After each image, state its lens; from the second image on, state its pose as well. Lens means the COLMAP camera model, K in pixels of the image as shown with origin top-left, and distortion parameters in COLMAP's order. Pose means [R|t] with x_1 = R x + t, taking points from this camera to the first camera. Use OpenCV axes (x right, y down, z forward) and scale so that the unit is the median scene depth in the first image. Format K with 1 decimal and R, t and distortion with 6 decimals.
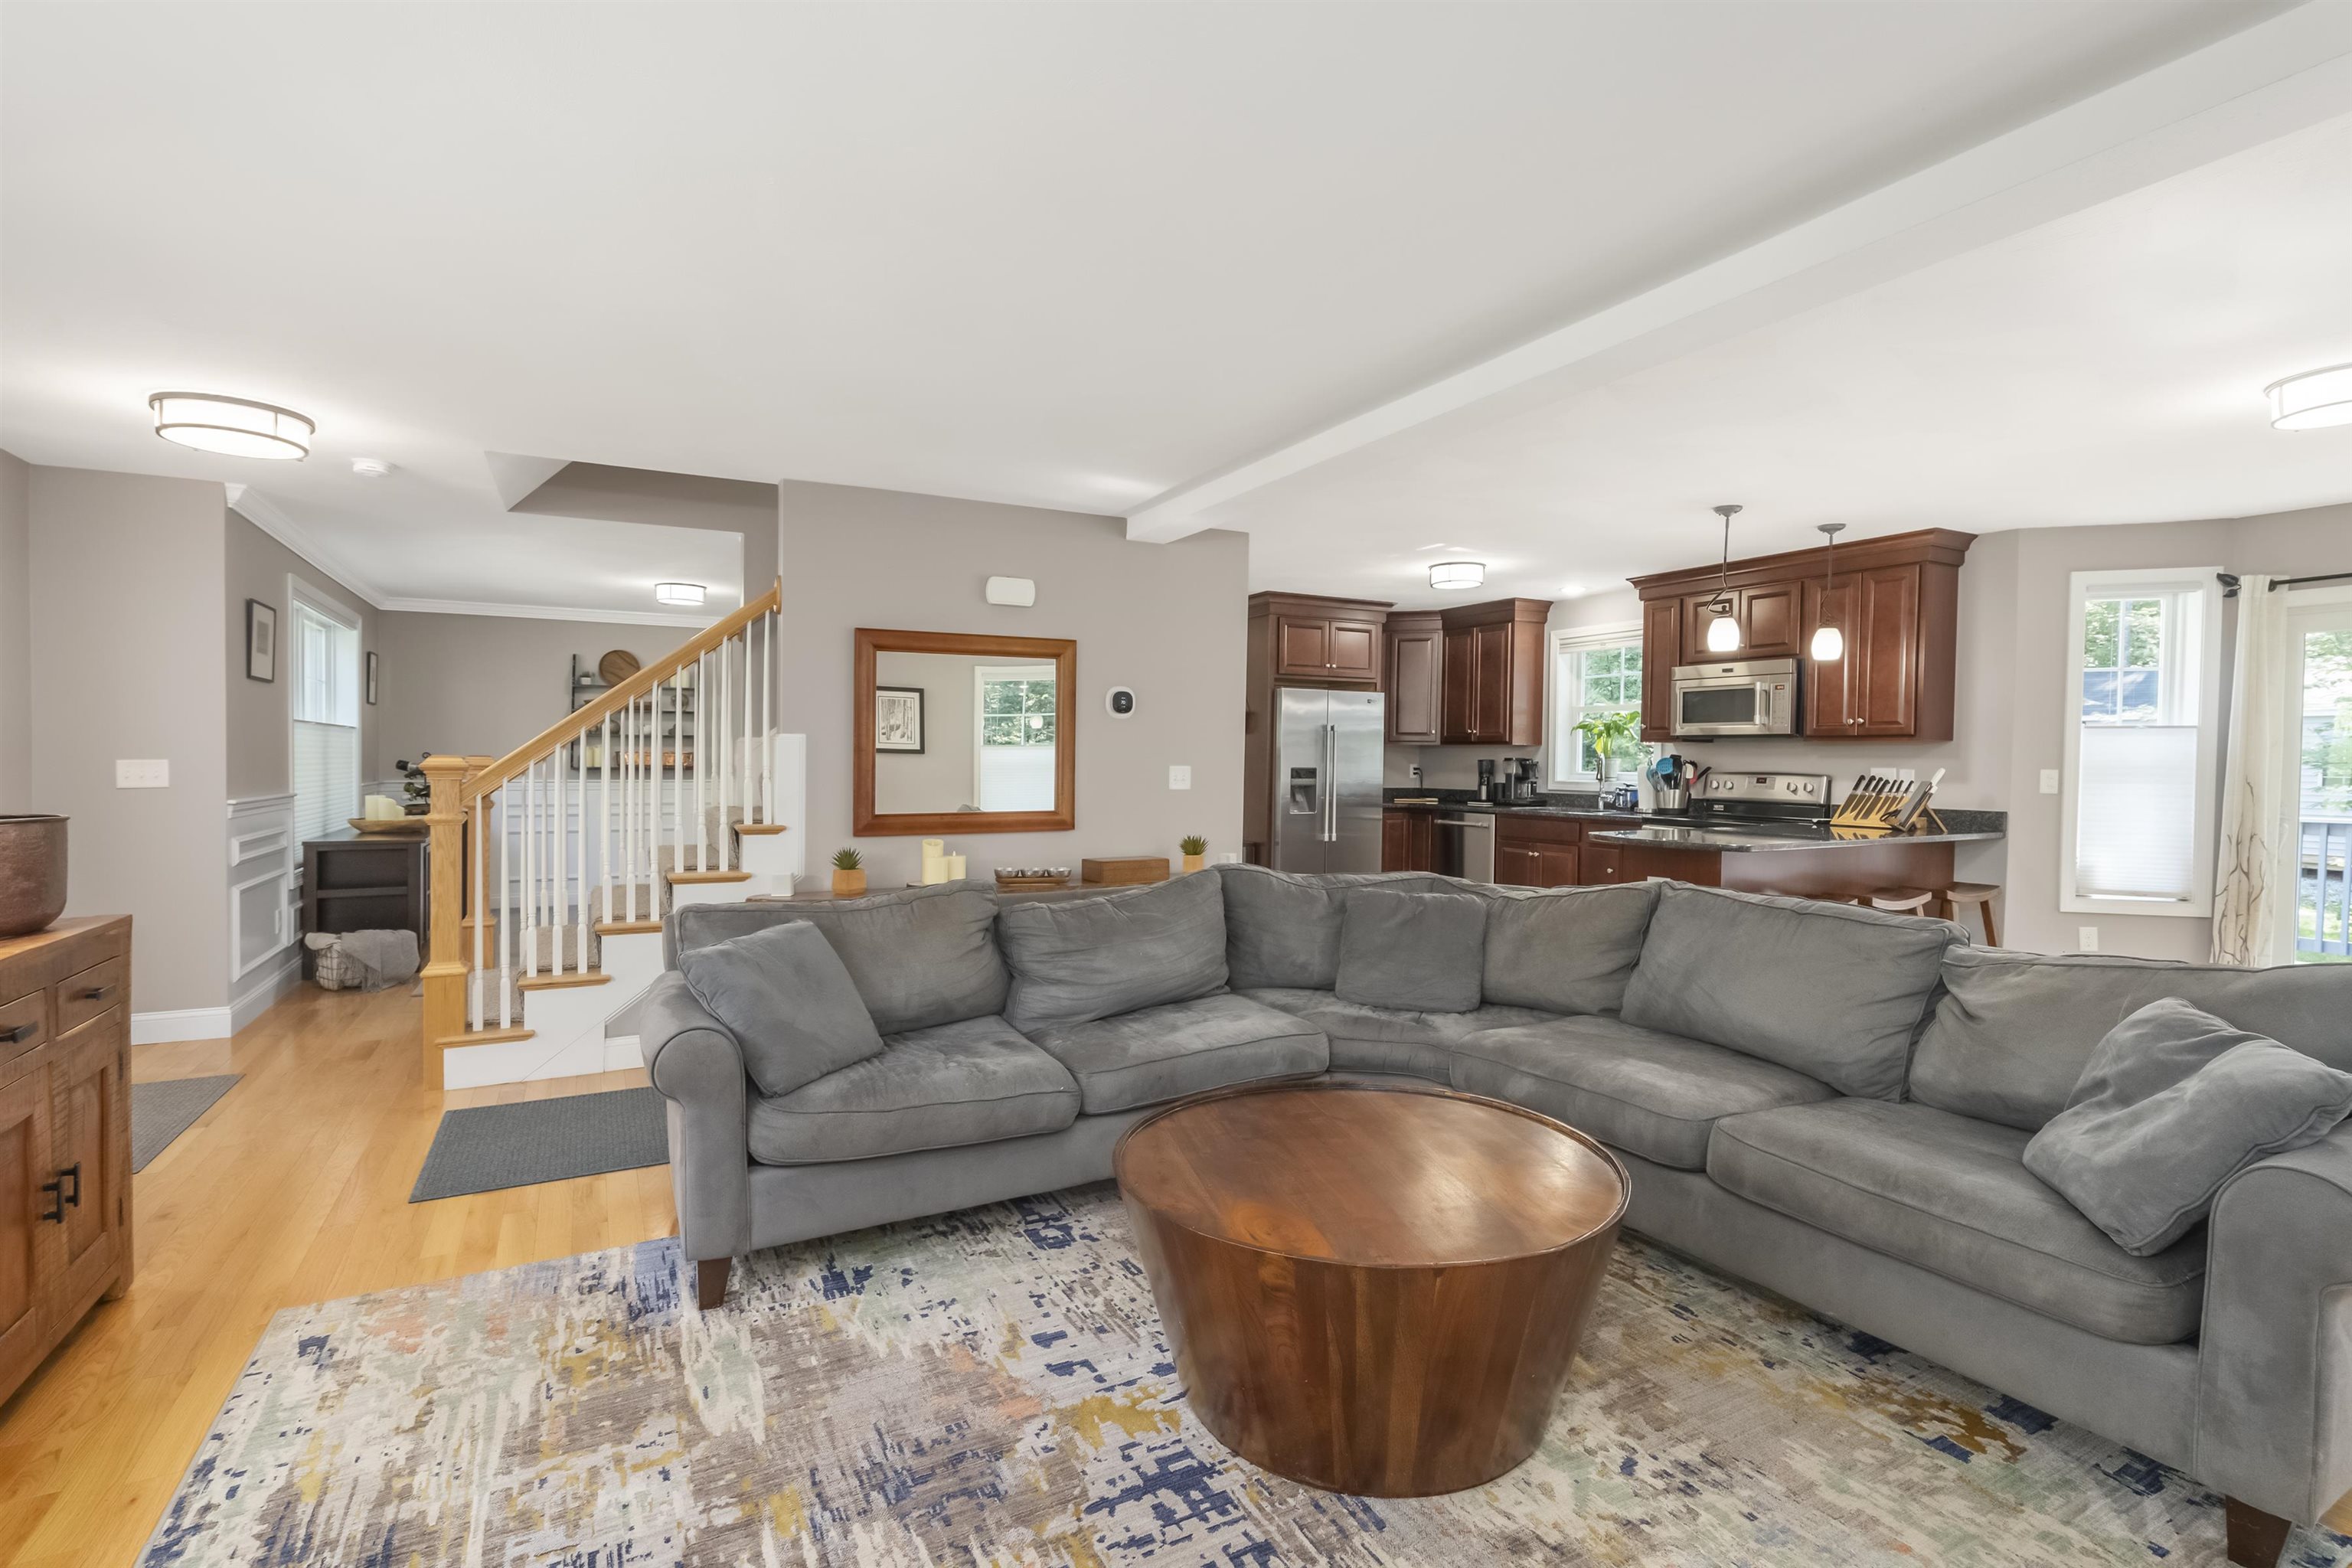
lens RADIAL K [[1083.6, 0, 1173.1], [0, 1083.6, 789.4], [0, 0, 1]] dist [-0.002973, 0.000769]
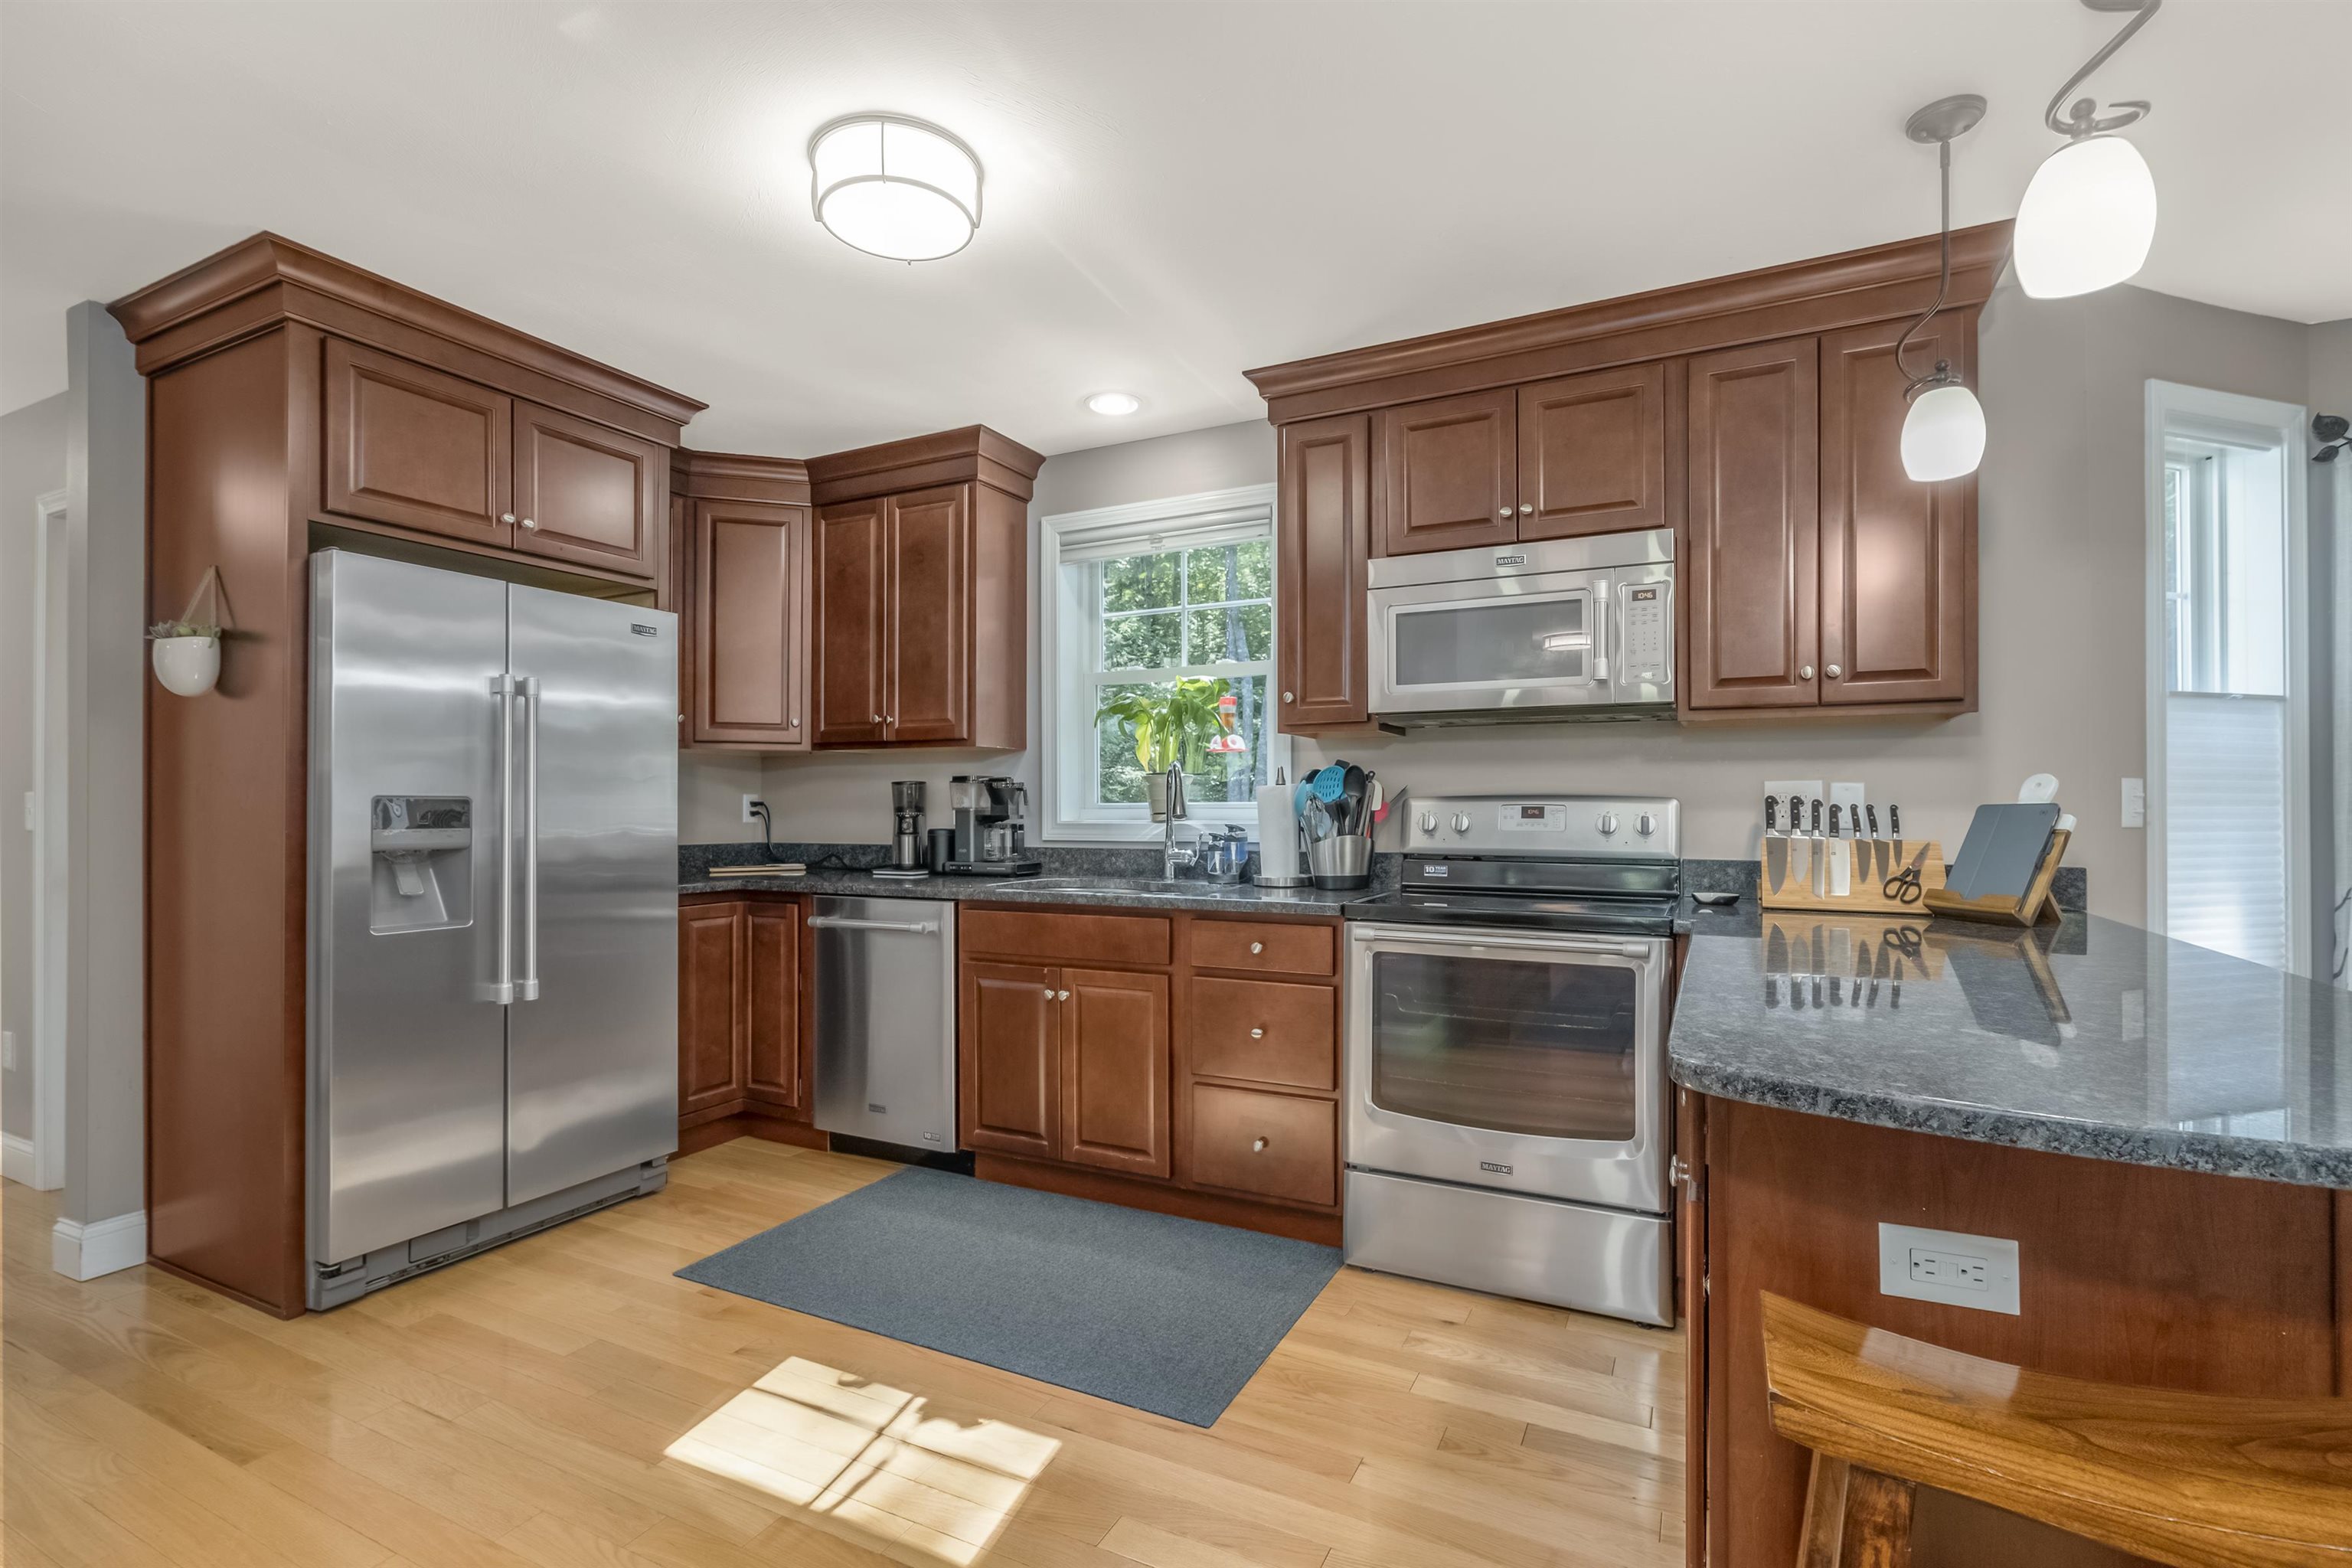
lens RADIAL K [[1083.6, 0, 1164.7], [0, 1083.6, 796.0], [0, 0, 1]] dist [-0.002973, 0.000769]
pose [[0.823971, -0.004677, 0.566613, 0.158469], [0.024971, 0.999294, -0.028064, -0.006774], [-0.566082, 0.037273, 0.823506, 0.777341]]
